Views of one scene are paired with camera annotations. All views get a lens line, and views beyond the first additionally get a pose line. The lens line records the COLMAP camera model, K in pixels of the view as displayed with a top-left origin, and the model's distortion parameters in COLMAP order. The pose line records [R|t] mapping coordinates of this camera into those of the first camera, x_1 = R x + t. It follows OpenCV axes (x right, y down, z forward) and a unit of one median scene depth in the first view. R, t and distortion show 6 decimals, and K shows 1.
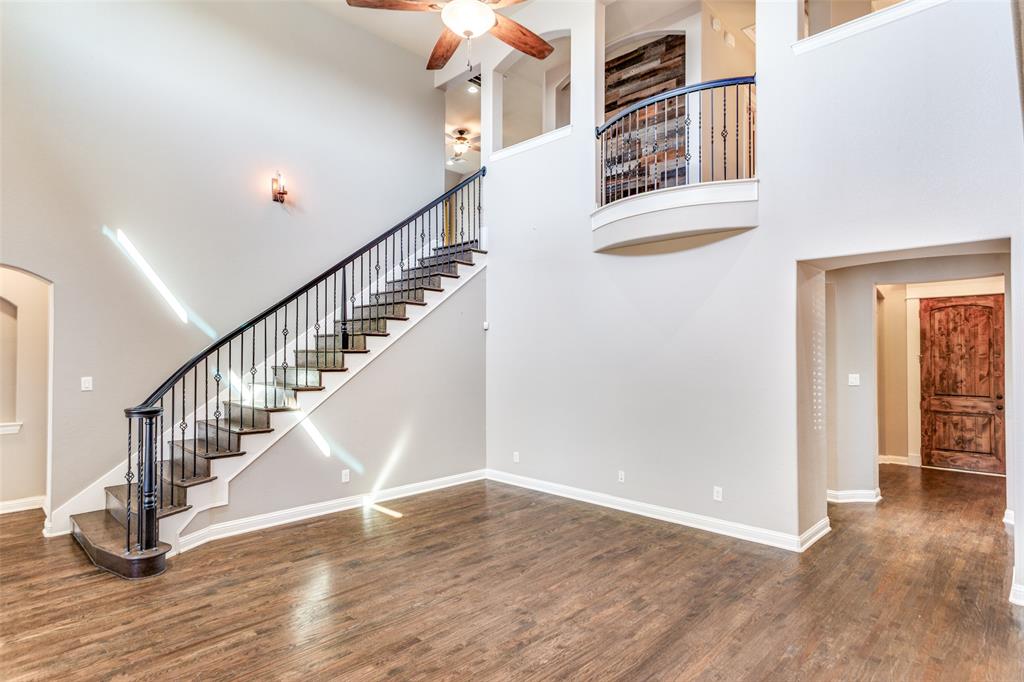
lens RADIAL K [[541.4, 0, 517.5], [0, 541.4, 349.6], [0, 0, 1]] dist [-0.000433, 0.000842]
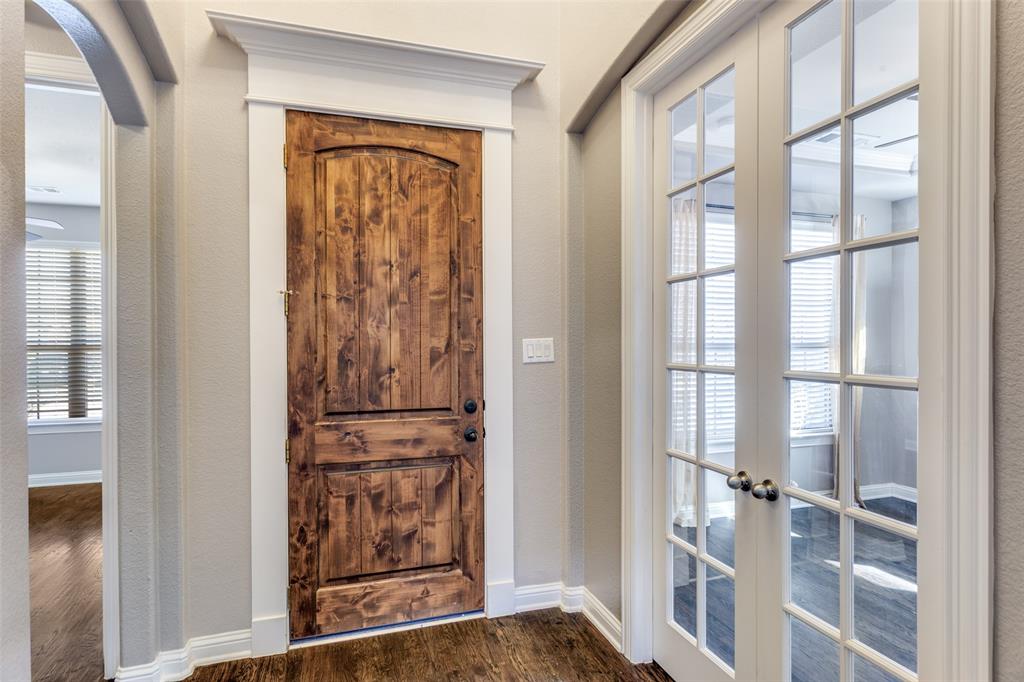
lens RADIAL K [[541.4, 0, 504.1], [0, 541.4, 338.0], [0, 0, 1]] dist [-0.000433, 0.000842]
pose [[0.489564, 0.000677, 0.871967, 0.553305], [-0.002895, 0.999995, 0.000849, 0.037778], [-0.871963, -0.002940, 0.489564, 0.765920]]
